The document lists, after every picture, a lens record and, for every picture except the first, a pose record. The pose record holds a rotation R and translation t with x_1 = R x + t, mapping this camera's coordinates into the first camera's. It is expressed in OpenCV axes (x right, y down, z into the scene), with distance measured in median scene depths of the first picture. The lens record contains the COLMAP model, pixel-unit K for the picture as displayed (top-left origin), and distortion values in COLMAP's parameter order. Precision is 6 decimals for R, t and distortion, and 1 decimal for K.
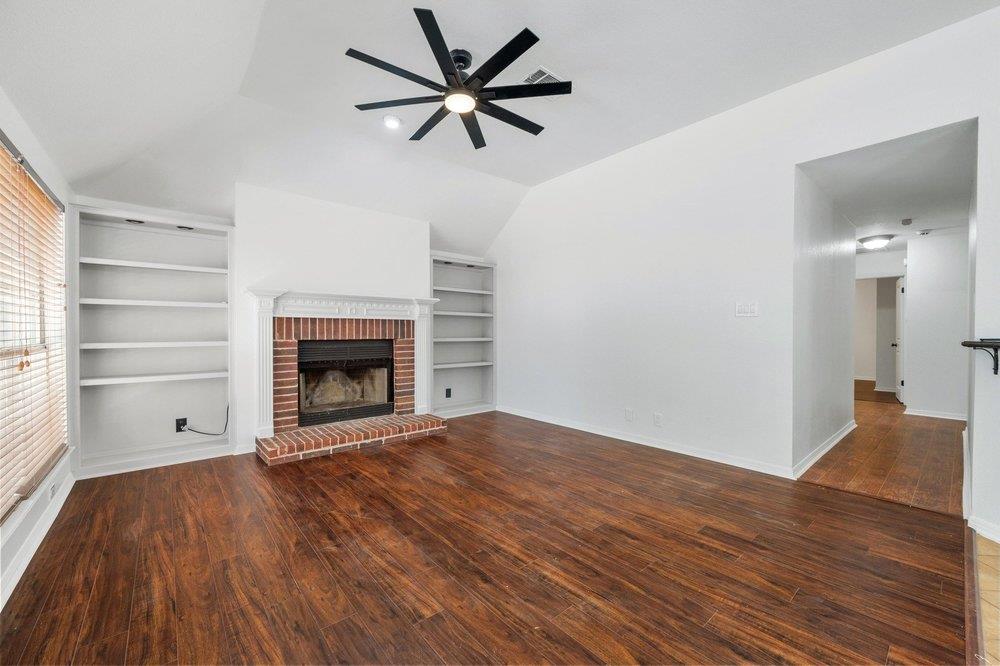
lens RADIAL K [[400.5, 0, 503.6], [0, 400.5, 336.0], [0, 0, 1]] dist [-0.005567, 0.000169]
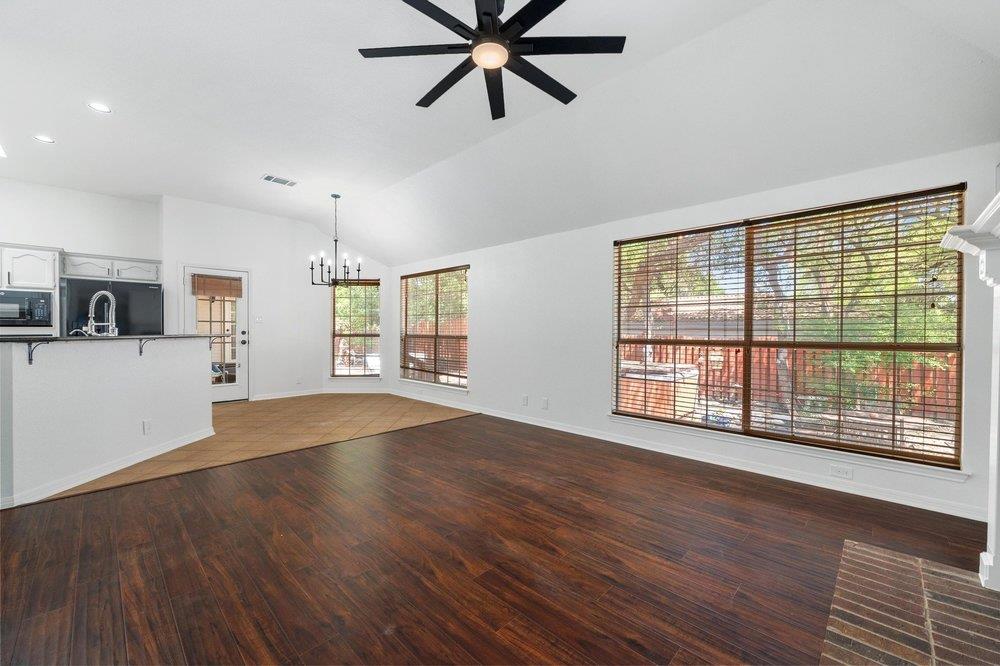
lens RADIAL K [[400.5, 0, 498.0], [0, 400.5, 326.9], [0, 0, 1]] dist [-0.005567, 0.000169]
pose [[-0.997176, -0.003396, -0.075029, -0.053976], [-0.003589, 0.999991, 0.002433, -0.017010], [0.075020, 0.002696, -0.997178, 1.591292]]
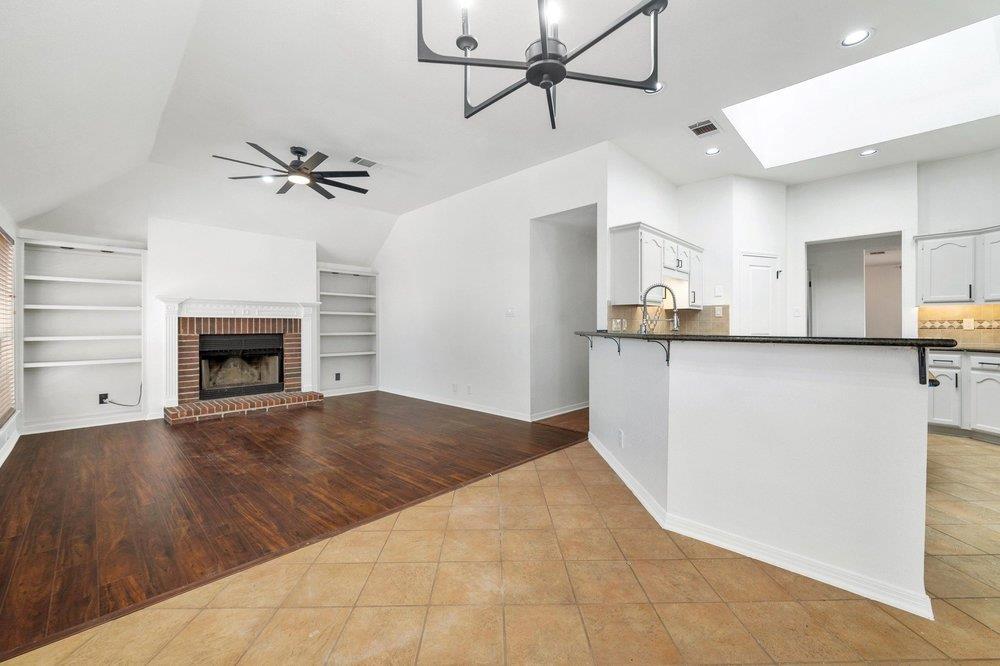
lens RADIAL K [[400.5, 0, 499.5], [0, 400.5, 327.5], [0, 0, 1]] dist [-0.005567, 0.000169]
pose [[0.995618, -0.004077, 0.093423, 0.448550], [0.005011, 0.999940, -0.009761, 0.006912], [-0.093378, 0.010187, 0.995579, -0.523328]]
